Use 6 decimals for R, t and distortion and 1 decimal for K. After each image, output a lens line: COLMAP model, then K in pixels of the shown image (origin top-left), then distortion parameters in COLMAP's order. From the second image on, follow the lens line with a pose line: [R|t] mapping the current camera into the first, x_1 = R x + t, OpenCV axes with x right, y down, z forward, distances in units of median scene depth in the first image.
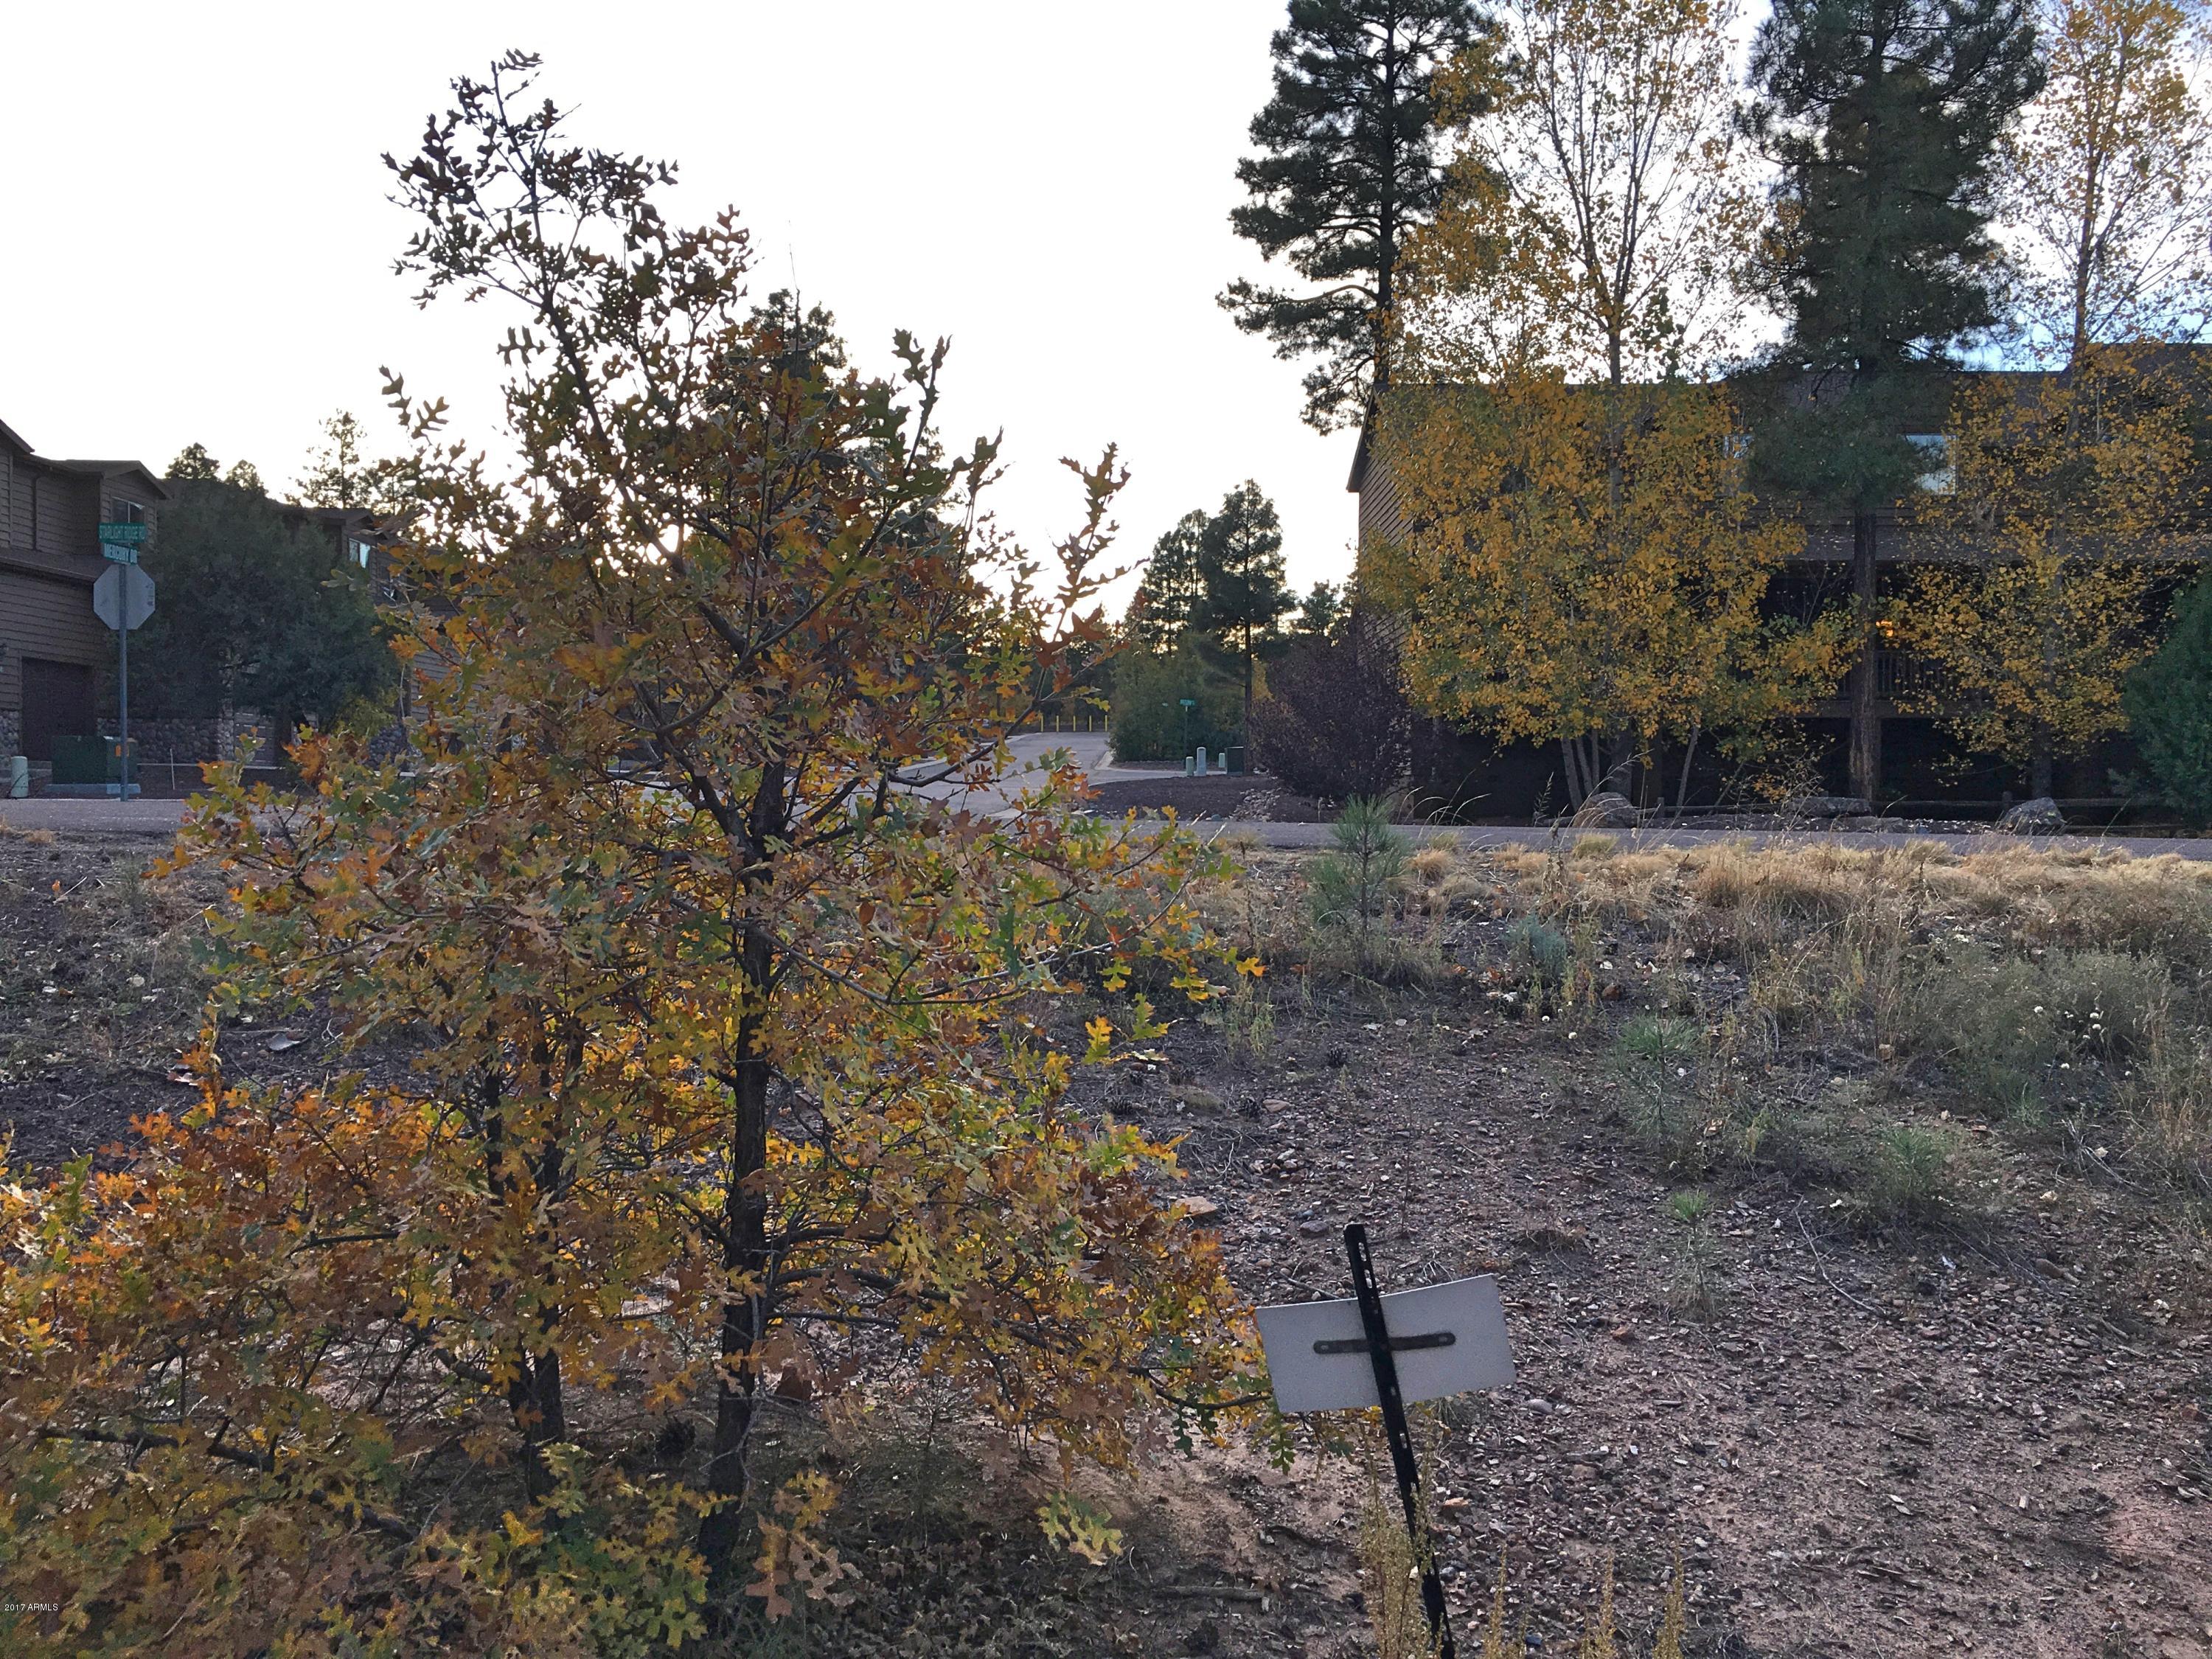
lens RADIAL K [[1891.0, 0, 1106.0], [0, 1891.0, 829.5], [0, 0, 1]] dist [0.100313, -0.130716]
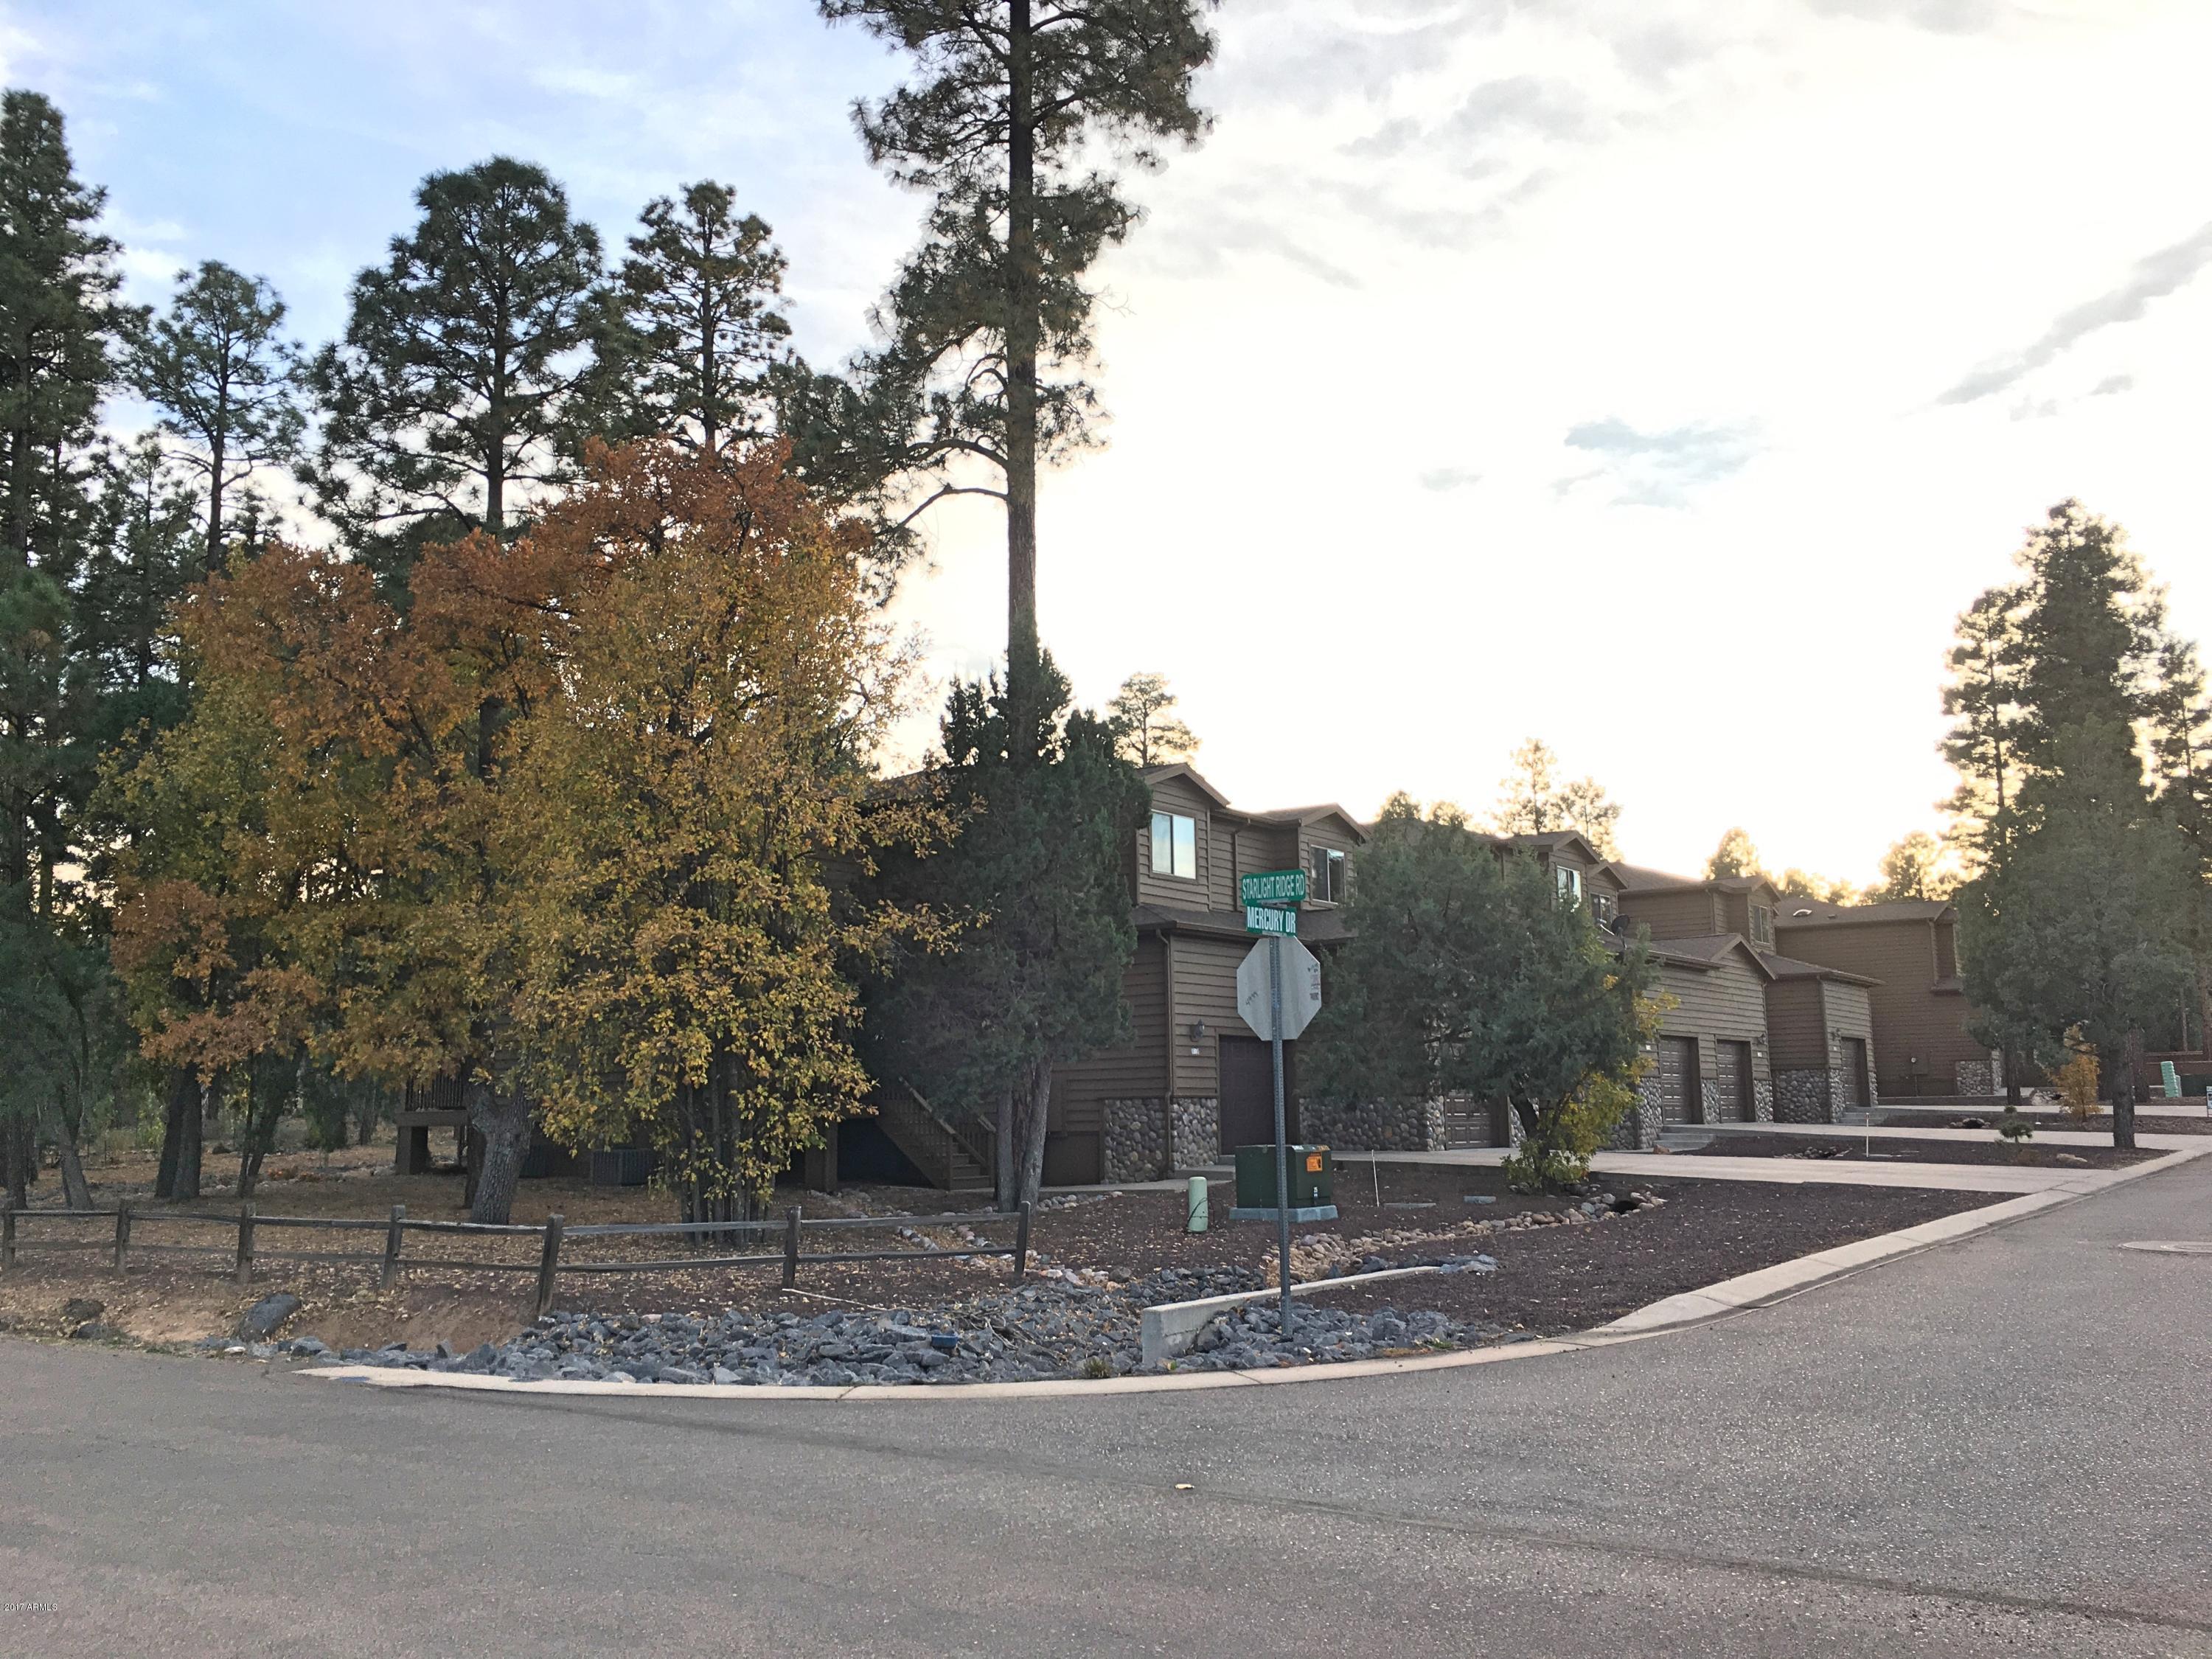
lens RADIAL K [[1891.0, 0, 1106.0], [0, 1891.0, 829.5], [0, 0, 1]] dist [0.100313, -0.130716]
pose [[0.823900, -0.103567, -0.557191, -0.068163], [0.011897, 0.986104, -0.165700, -0.023225], [0.566610, 0.129891, 0.813684, 0.151649]]
